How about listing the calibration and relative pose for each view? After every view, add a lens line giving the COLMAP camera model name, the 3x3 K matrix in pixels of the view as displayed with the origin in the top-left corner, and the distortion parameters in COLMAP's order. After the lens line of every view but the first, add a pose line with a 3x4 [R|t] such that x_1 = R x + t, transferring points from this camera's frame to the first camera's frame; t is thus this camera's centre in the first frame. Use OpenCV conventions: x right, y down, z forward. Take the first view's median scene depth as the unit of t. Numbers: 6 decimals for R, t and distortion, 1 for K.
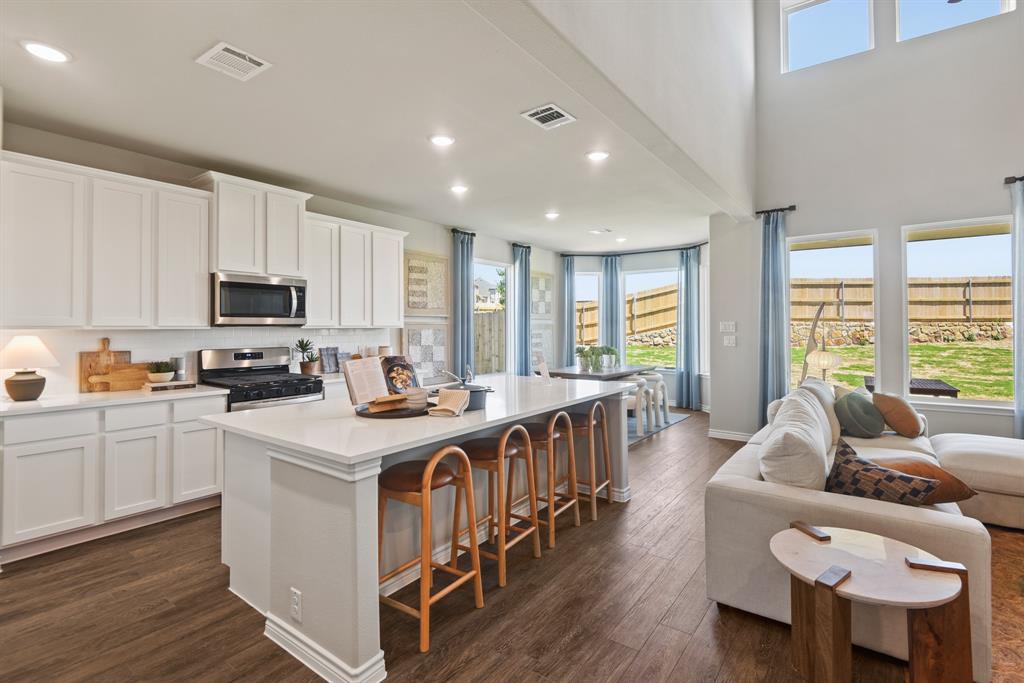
lens RADIAL K [[478.7, 0, 514.0], [0, 478.7, 323.8], [0, 0, 1]] dist [-0.001380, -0.000575]
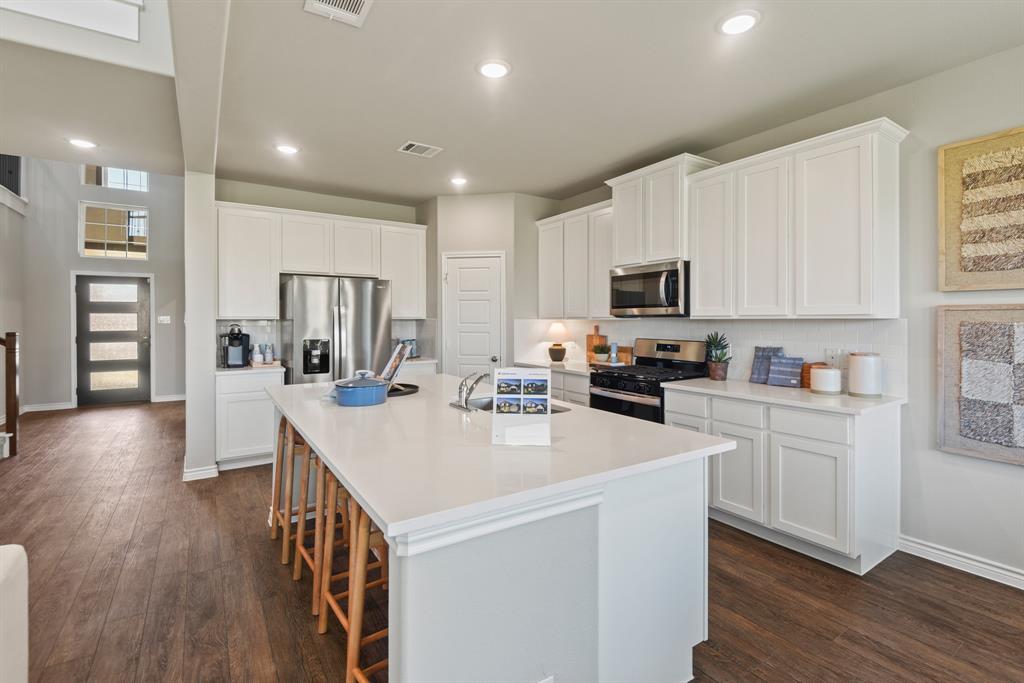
lens RADIAL K [[471.8, 0, 514.6], [0, 471.8, 318.1], [0, 0, 1]] dist [-0.000458, -0.000240]
pose [[-0.341932, 0.005471, -0.939709, 0.337206], [0.014357, 0.999897, 0.000598, 0.002278], [0.939615, -0.013287, -0.341975, 0.802209]]
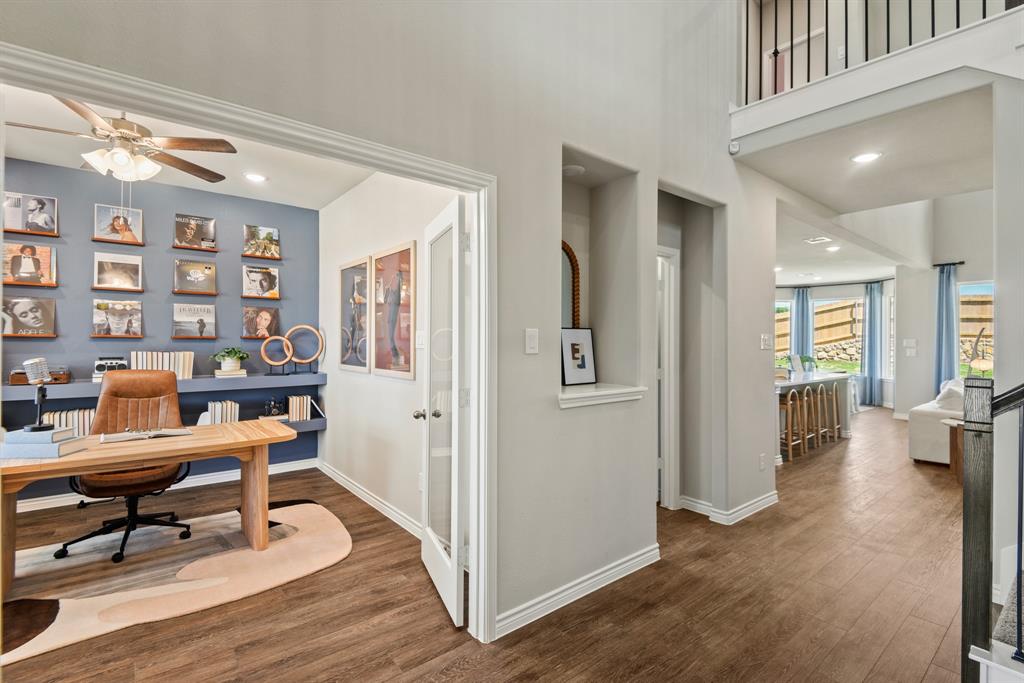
lens RADIAL K [[478.7, 0, 519.3], [0, 478.7, 342.5], [0, 0, 1]] dist [-0.018364, 0.000066]
pose [[0.970407, 0.008090, -0.241340, -0.374249], [-0.005296, 0.999911, 0.012223, -0.006724], [0.241418, -0.010583, 0.970364, -0.710625]]
